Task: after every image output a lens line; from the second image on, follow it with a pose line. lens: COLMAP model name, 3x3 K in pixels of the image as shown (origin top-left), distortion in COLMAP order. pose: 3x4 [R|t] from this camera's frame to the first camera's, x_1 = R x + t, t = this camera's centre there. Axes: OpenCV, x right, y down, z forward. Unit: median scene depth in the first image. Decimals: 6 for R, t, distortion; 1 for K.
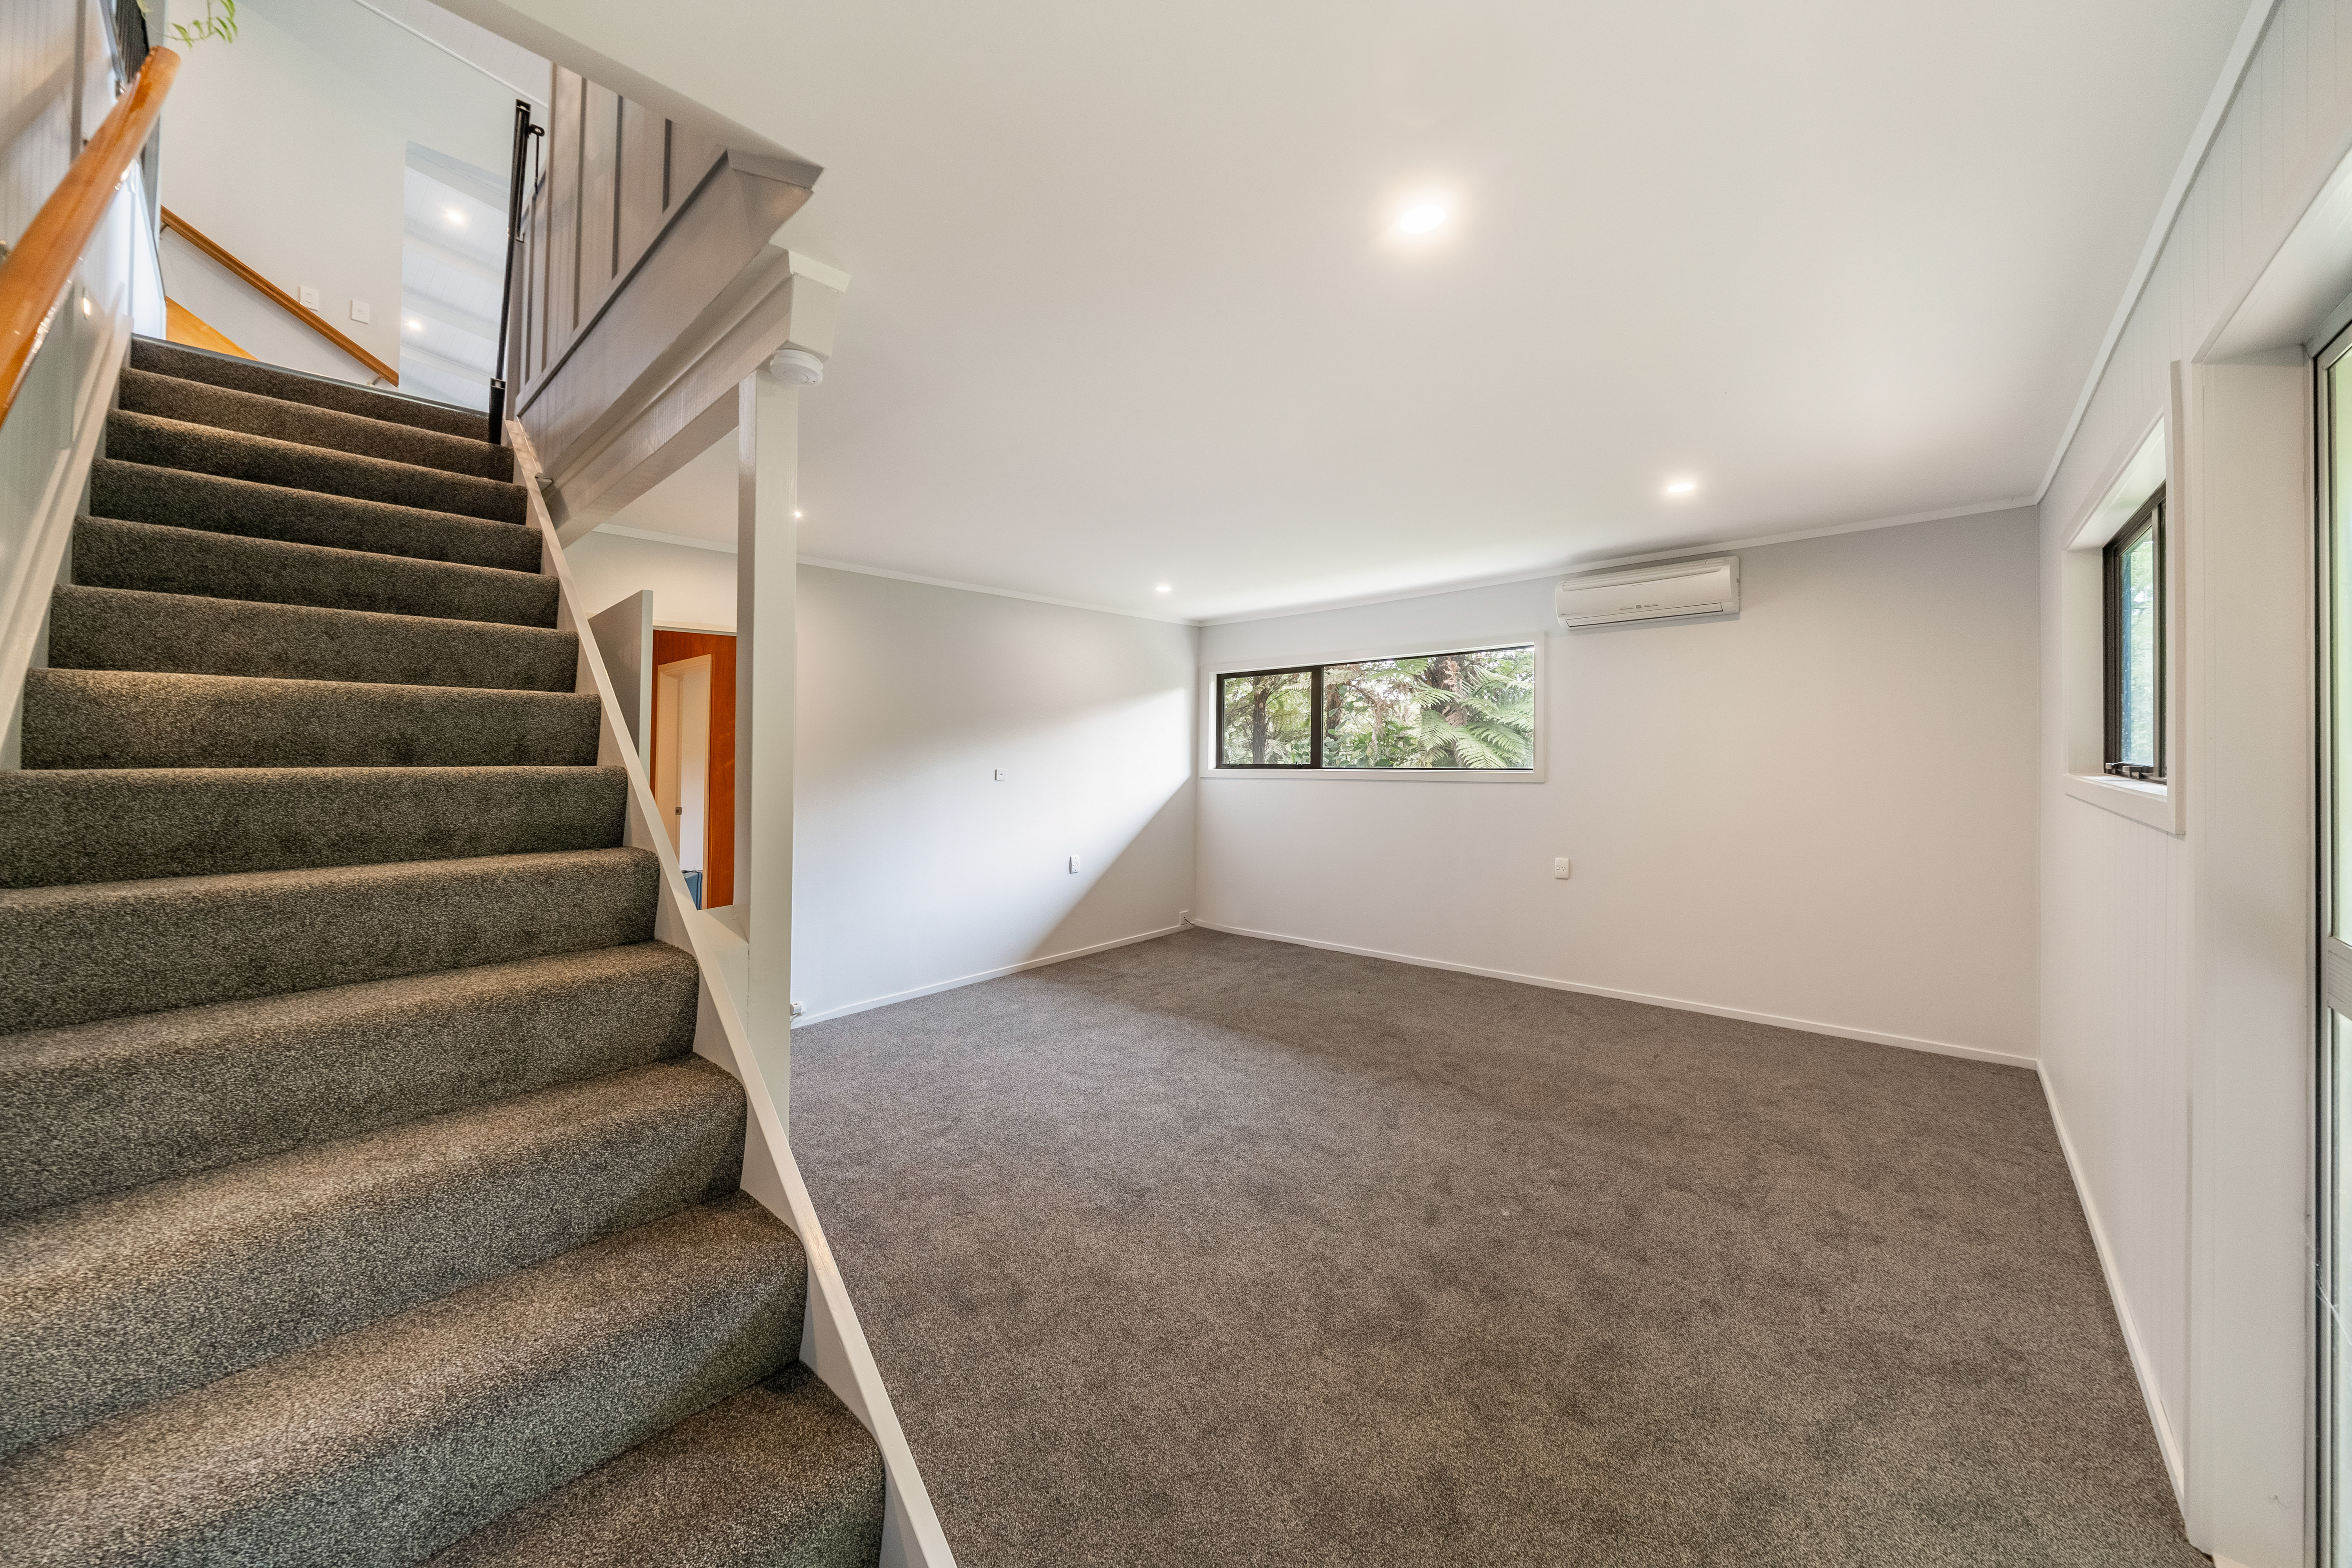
lens RADIAL K [[819.5, 0, 1169.2], [0, 819.5, 773.4], [0, 0, 1]] dist [-0.006282, 0.000247]
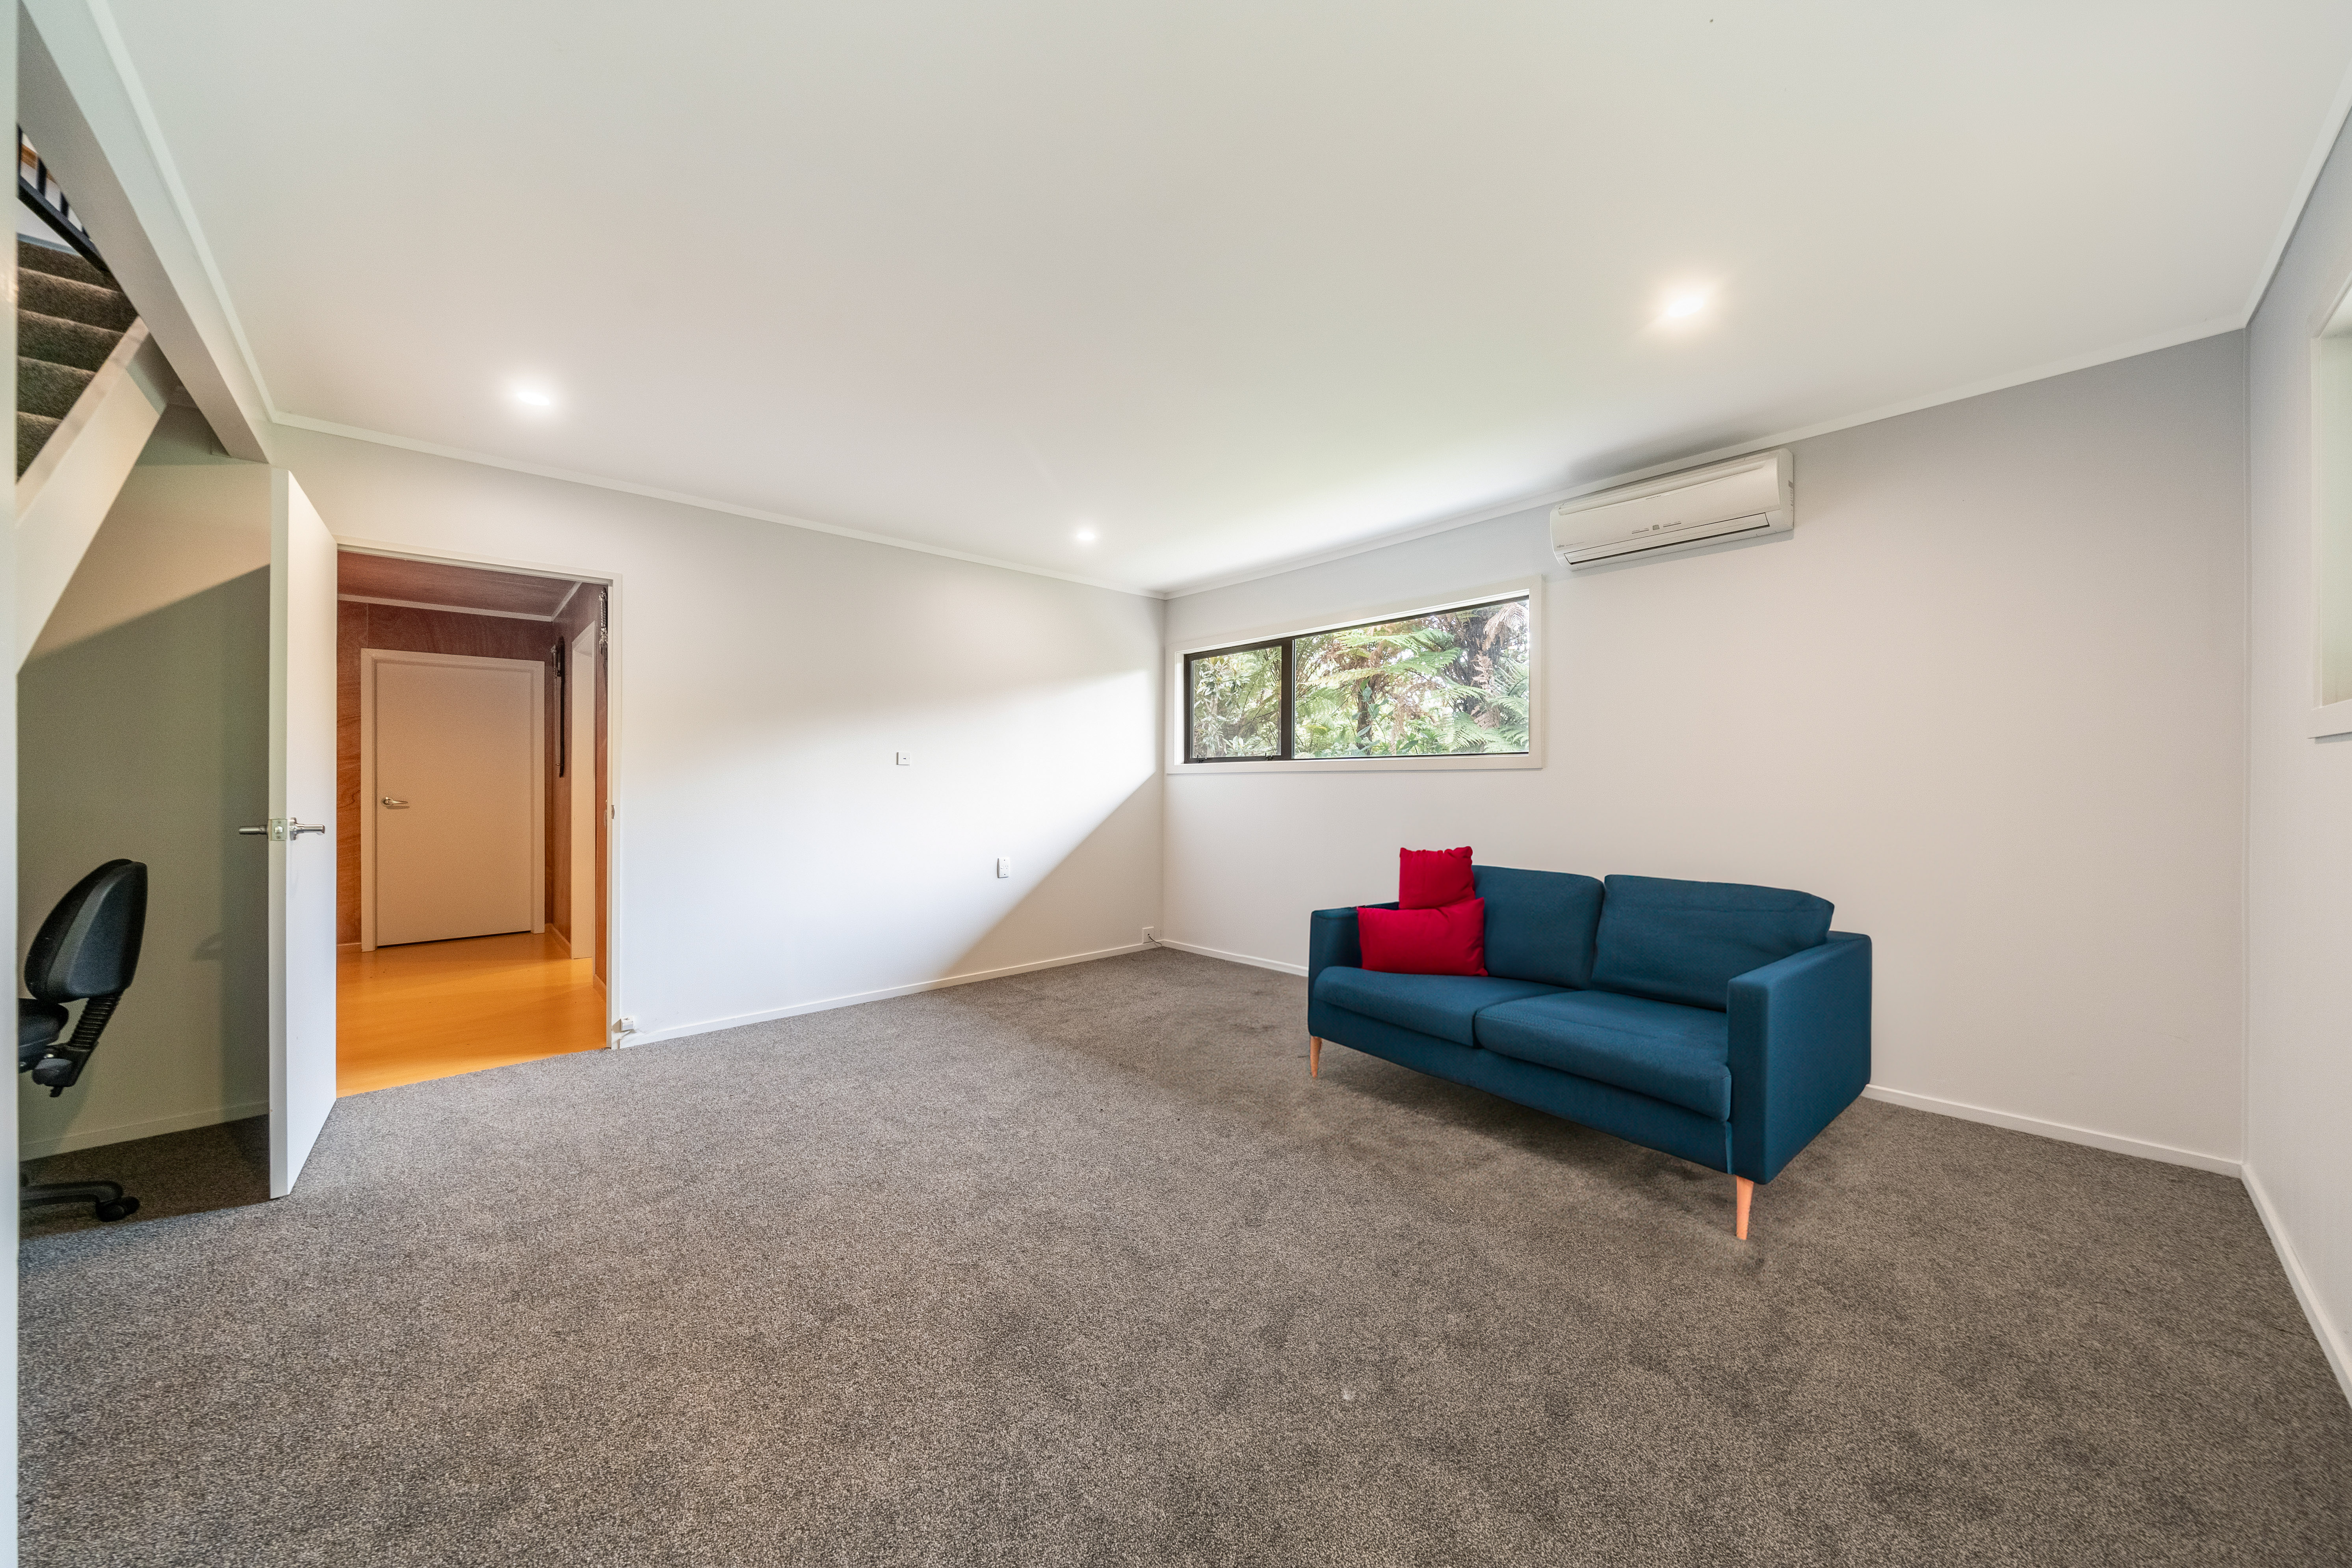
lens RADIAL K [[819.5, 0, 1186.7], [0, 819.5, 788.4], [0, 0, 1]] dist [-0.006282, 0.000247]
pose [[0.997726, 0.013943, -0.065942, 0.210785], [-0.014840, 0.999804, -0.013128, 0.057724], [0.065746, 0.014076, 0.997737, 0.240007]]
